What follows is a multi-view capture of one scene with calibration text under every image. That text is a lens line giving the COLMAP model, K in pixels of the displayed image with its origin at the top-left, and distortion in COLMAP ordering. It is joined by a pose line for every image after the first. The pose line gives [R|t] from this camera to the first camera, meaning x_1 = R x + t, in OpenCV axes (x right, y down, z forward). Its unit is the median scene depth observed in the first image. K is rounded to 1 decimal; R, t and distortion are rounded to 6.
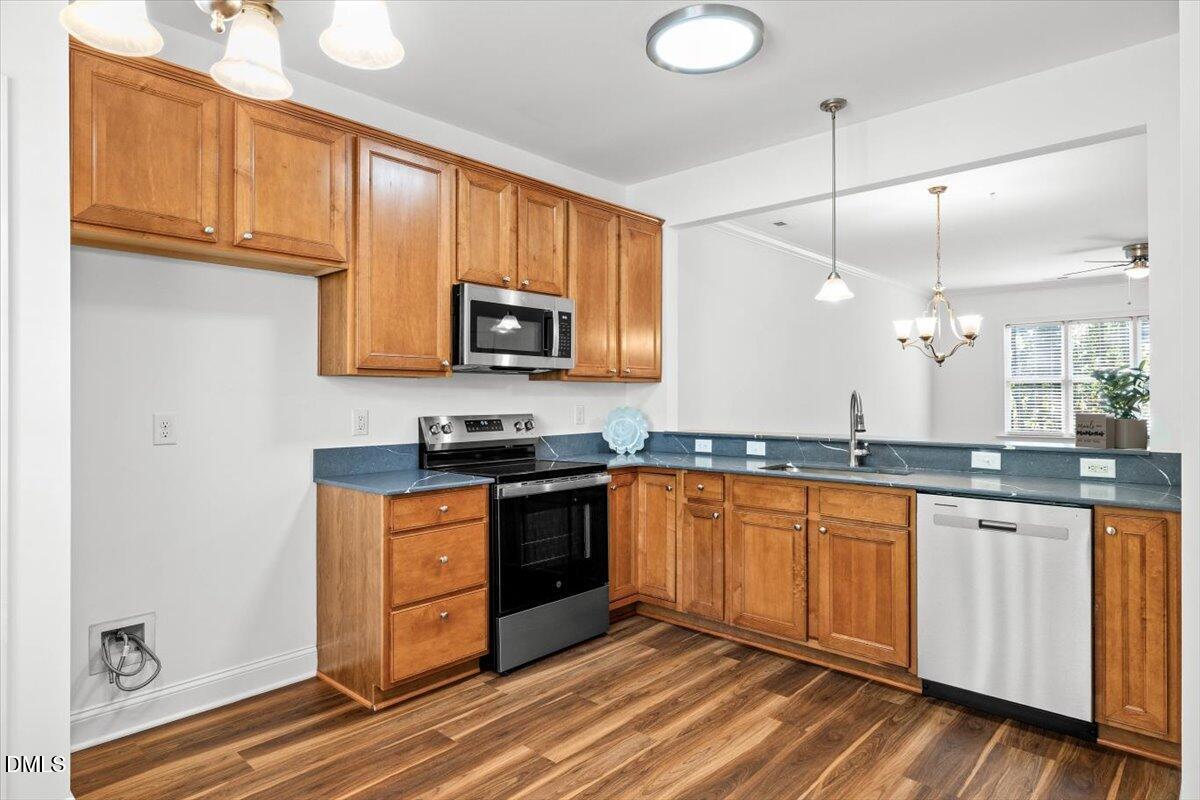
lens RADIAL K [[682.4, 0, 601.0], [0, 682.4, 394.9], [0, 0, 1]] dist [0.000565, 0.000092]
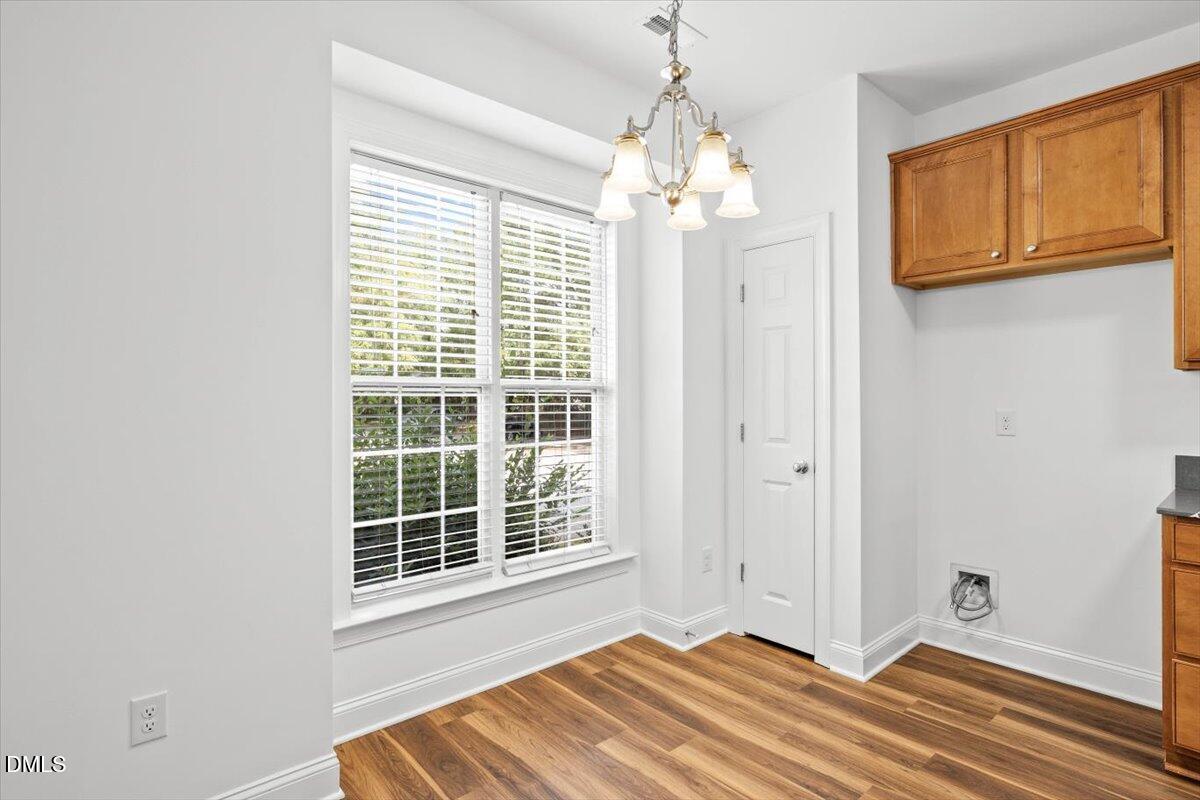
lens RADIAL K [[602.0, 0, 600.0], [0, 602.0, 400.0], [0, 0, 1]] dist [-0.000222, -0.000143]
pose [[-0.104543, 0.006460, -0.994499, 0.511569], [0.001685, 0.999979, 0.006319, 0.002151], [0.994519, -0.001015, -0.104551, 0.413860]]
